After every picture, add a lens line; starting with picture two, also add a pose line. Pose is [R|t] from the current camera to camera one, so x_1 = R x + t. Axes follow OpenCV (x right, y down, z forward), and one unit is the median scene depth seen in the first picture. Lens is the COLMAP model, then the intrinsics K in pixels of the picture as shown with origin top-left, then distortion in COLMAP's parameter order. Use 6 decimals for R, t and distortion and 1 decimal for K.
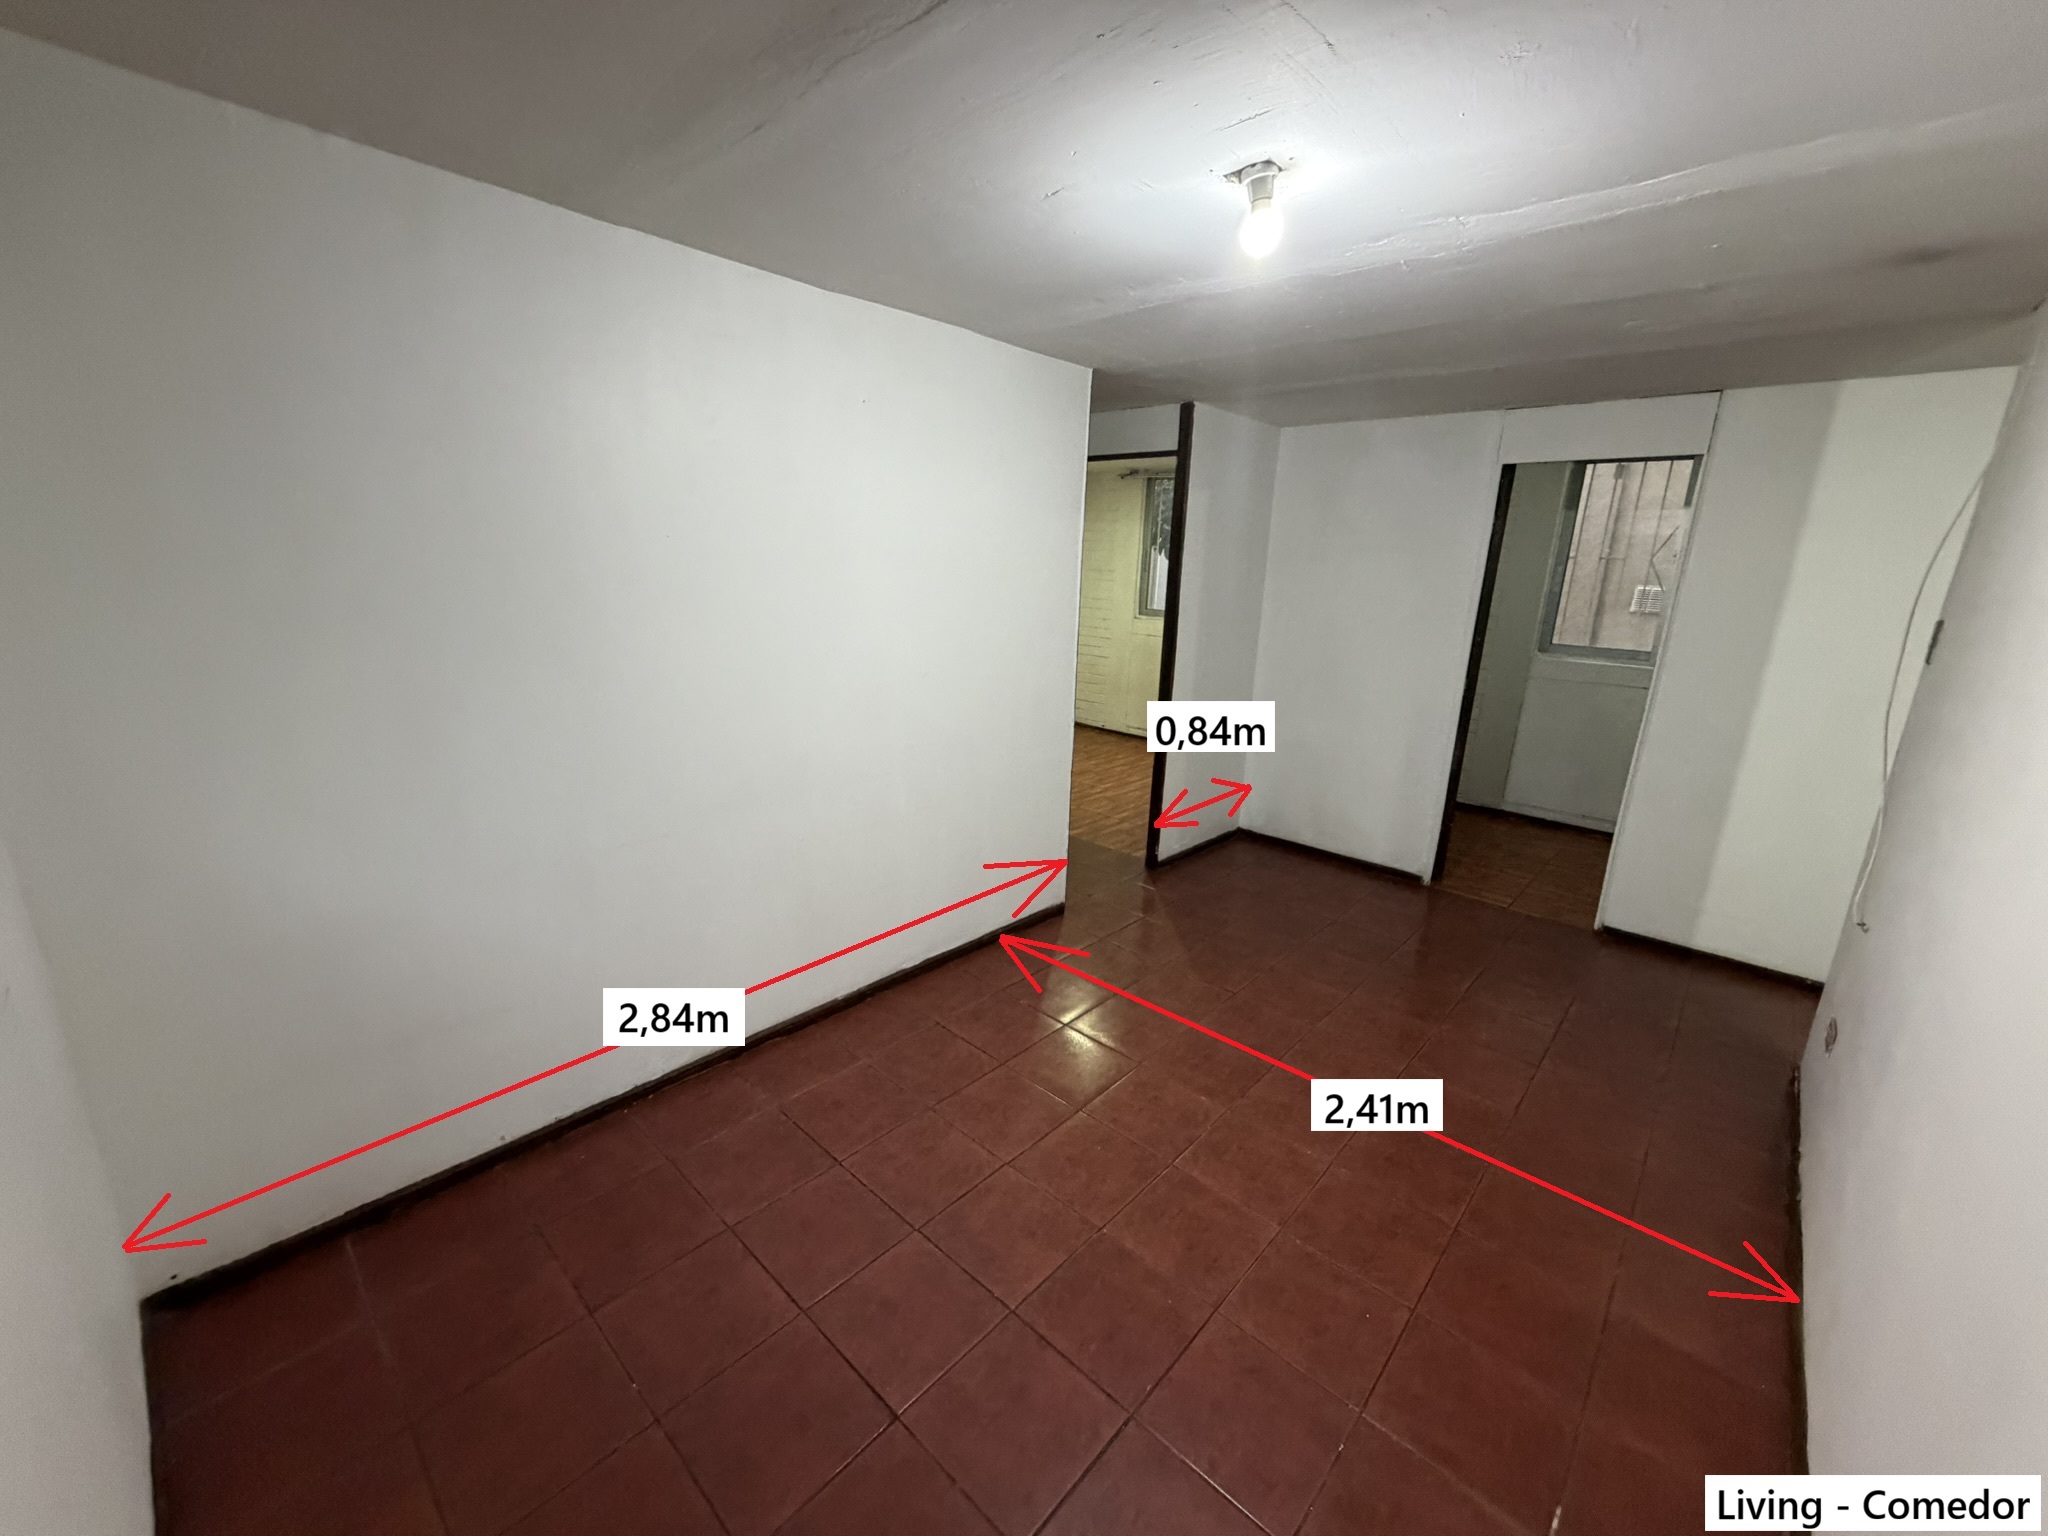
lens RADIAL K [[817.1, 0, 1026.3], [0, 817.1, 776.1], [0, 0, 1]] dist [0.007785, -0.000860]
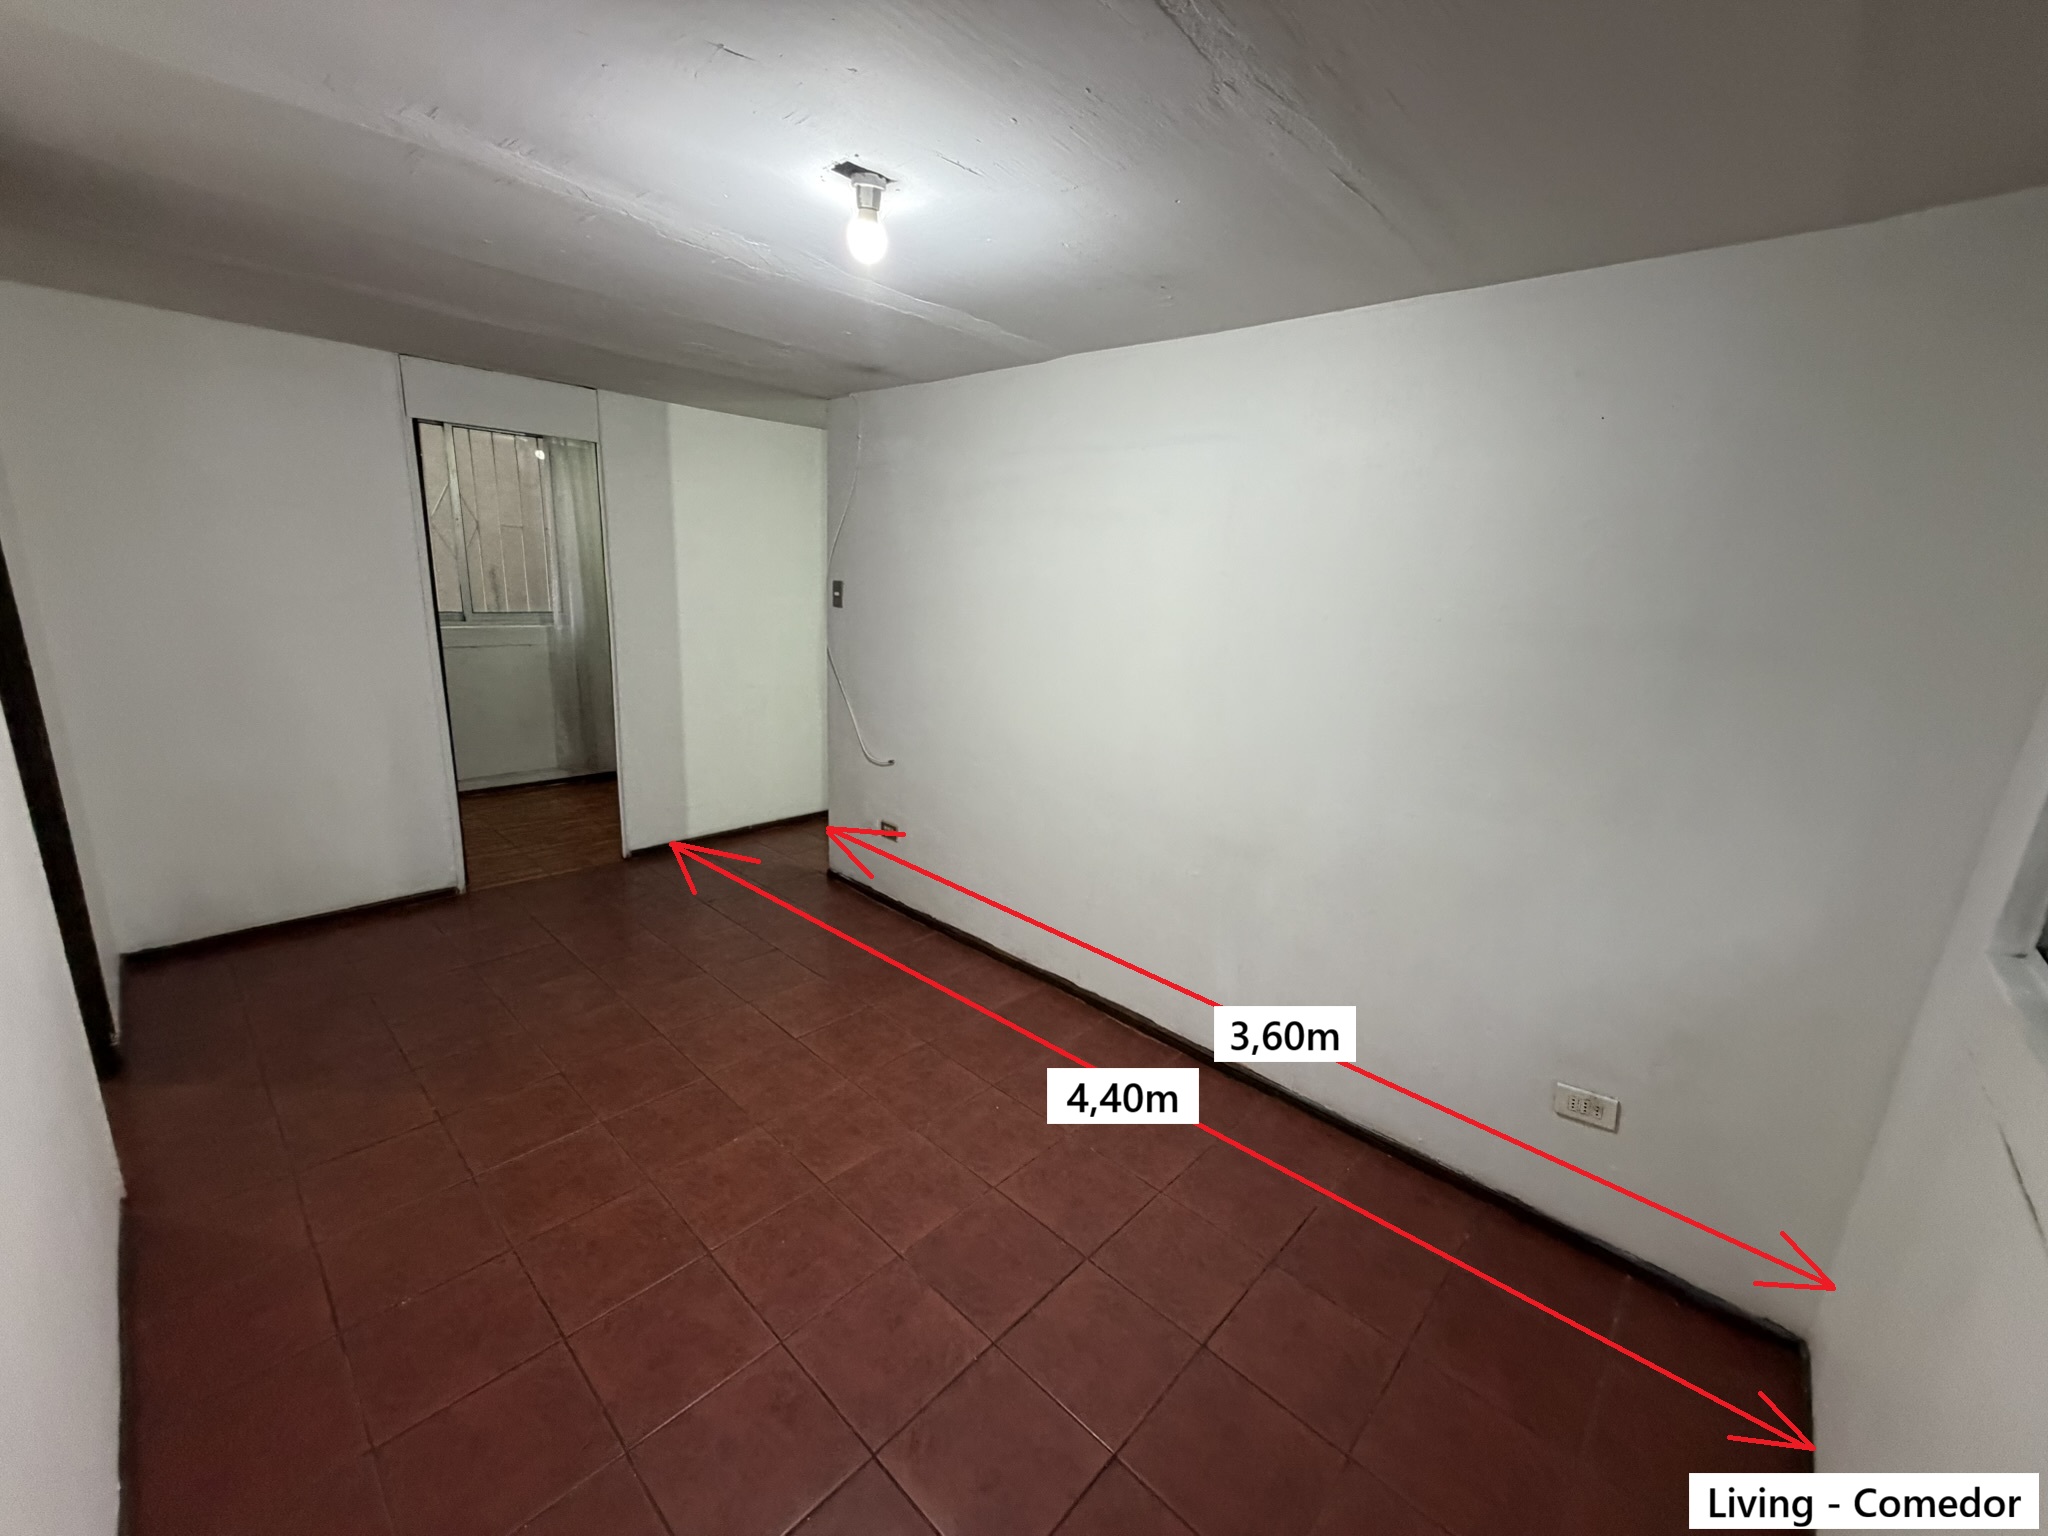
lens RADIAL K [[817.1, 0, 1025.4], [0, 817.1, 762.0], [0, 0, 1]] dist [0.007785, -0.000860]
pose [[0.017235, -0.265225, 0.964033, -0.403013], [0.215126, 0.942578, 0.255476, -0.122358], [-0.976434, 0.202985, 0.073302, 0.395905]]
